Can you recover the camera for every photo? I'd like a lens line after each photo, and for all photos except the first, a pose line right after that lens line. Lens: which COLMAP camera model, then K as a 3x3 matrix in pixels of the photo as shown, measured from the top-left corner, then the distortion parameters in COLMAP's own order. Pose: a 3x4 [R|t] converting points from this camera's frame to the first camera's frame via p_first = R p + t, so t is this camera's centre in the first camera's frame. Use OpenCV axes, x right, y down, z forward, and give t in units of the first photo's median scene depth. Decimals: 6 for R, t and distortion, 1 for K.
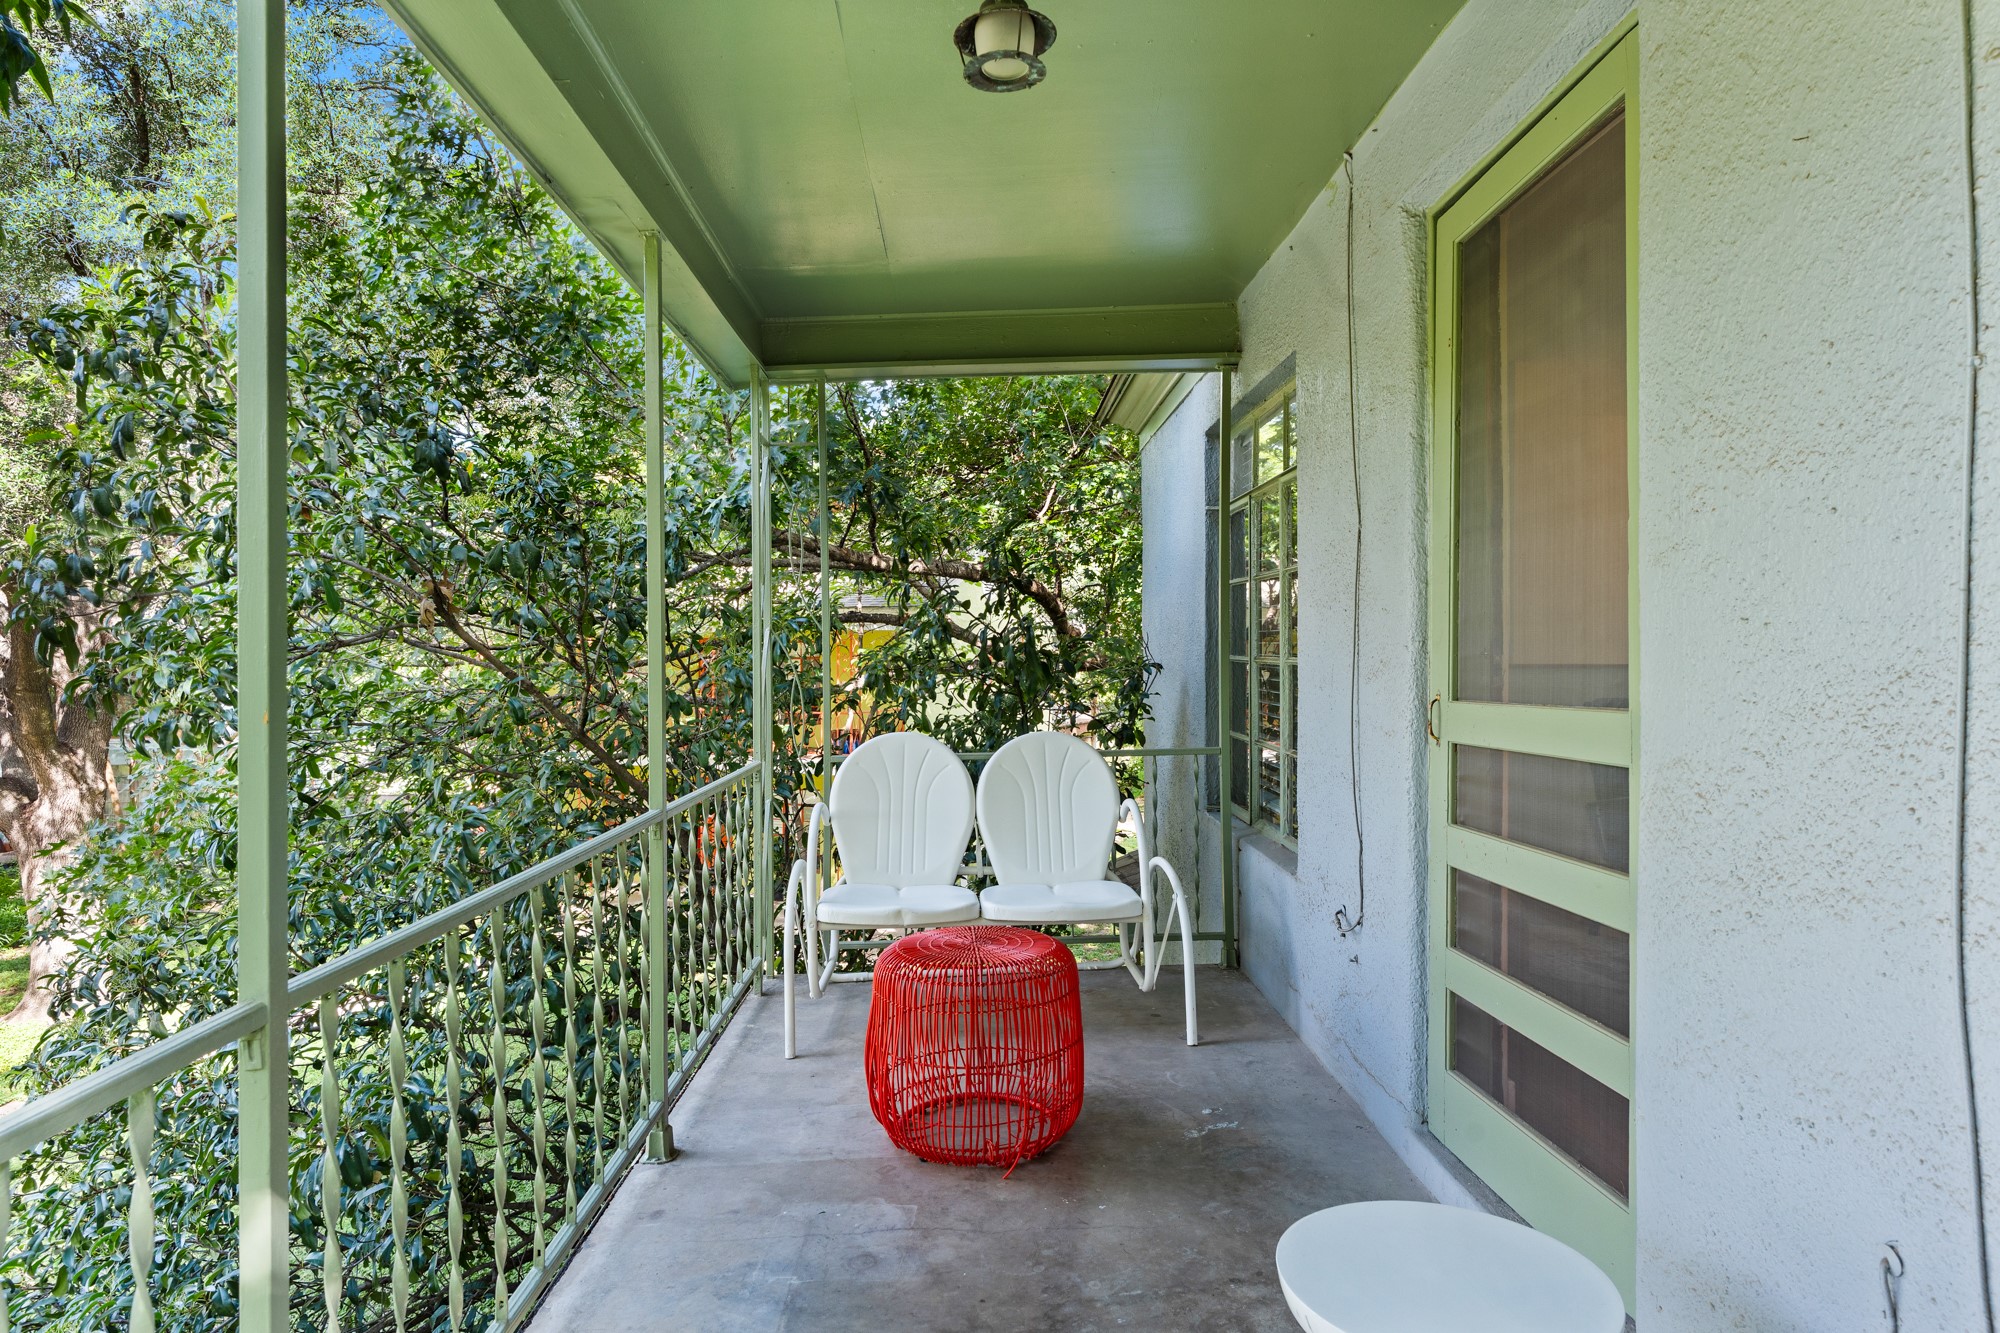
lens RADIAL K [[1133.0, 0, 1003.6], [0, 1133.0, 656.5], [0, 0, 1]] dist [0.007740, 0.001522]
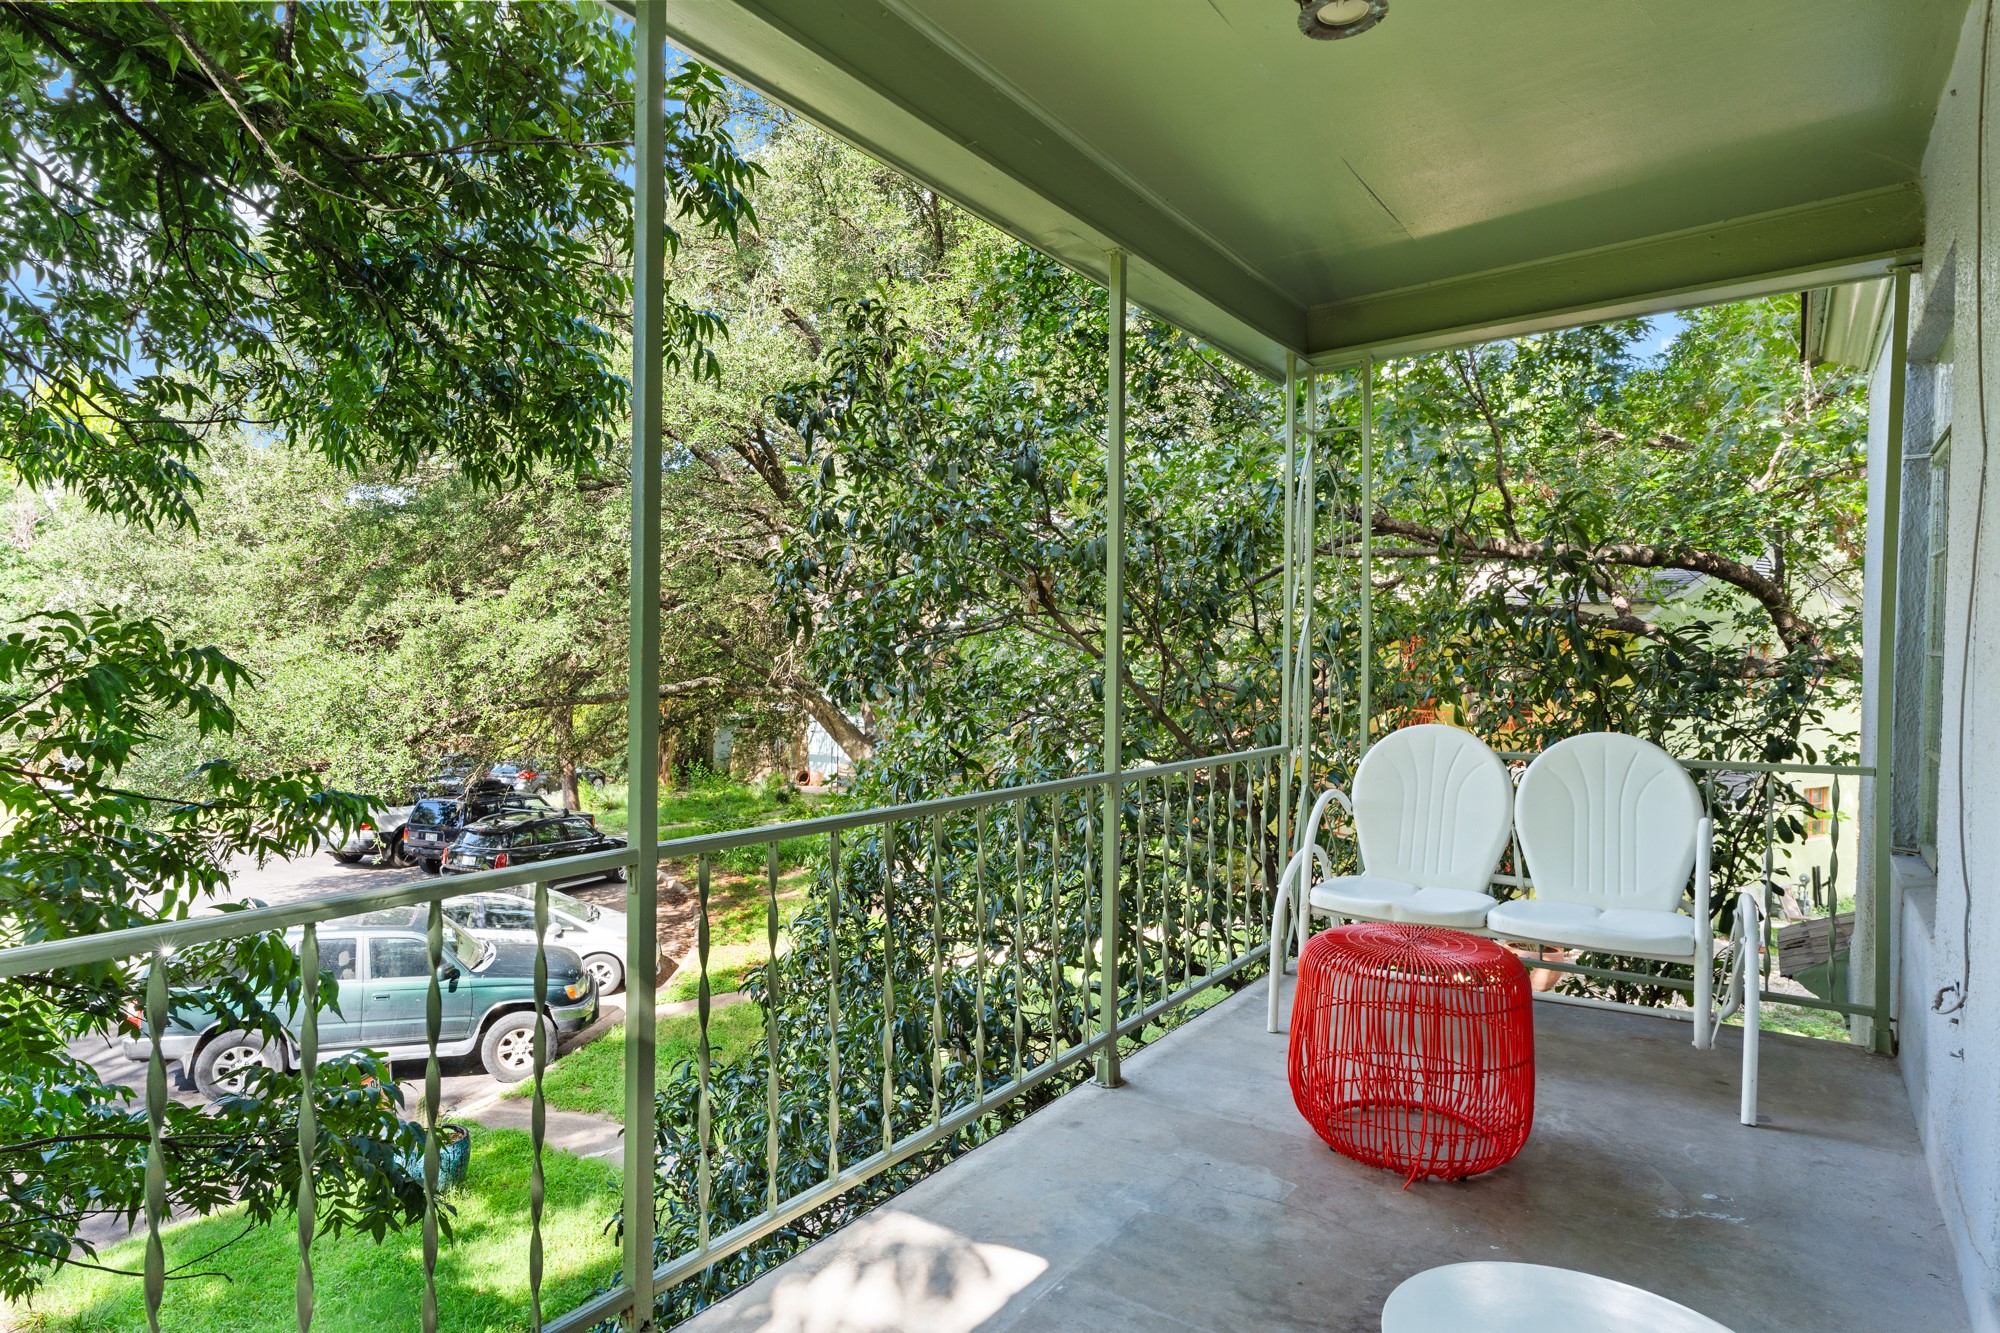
lens RADIAL K [[1133.0, 0, 1008.6], [0, 1133.0, 671.1], [0, 0, 1]] dist [0.007740, 0.001522]
pose [[0.808388, 0.026172, -0.588068, 0.205406], [-0.018906, 0.999650, 0.018500, 0.014355], [0.588347, -0.003837, 0.808600, 0.034754]]
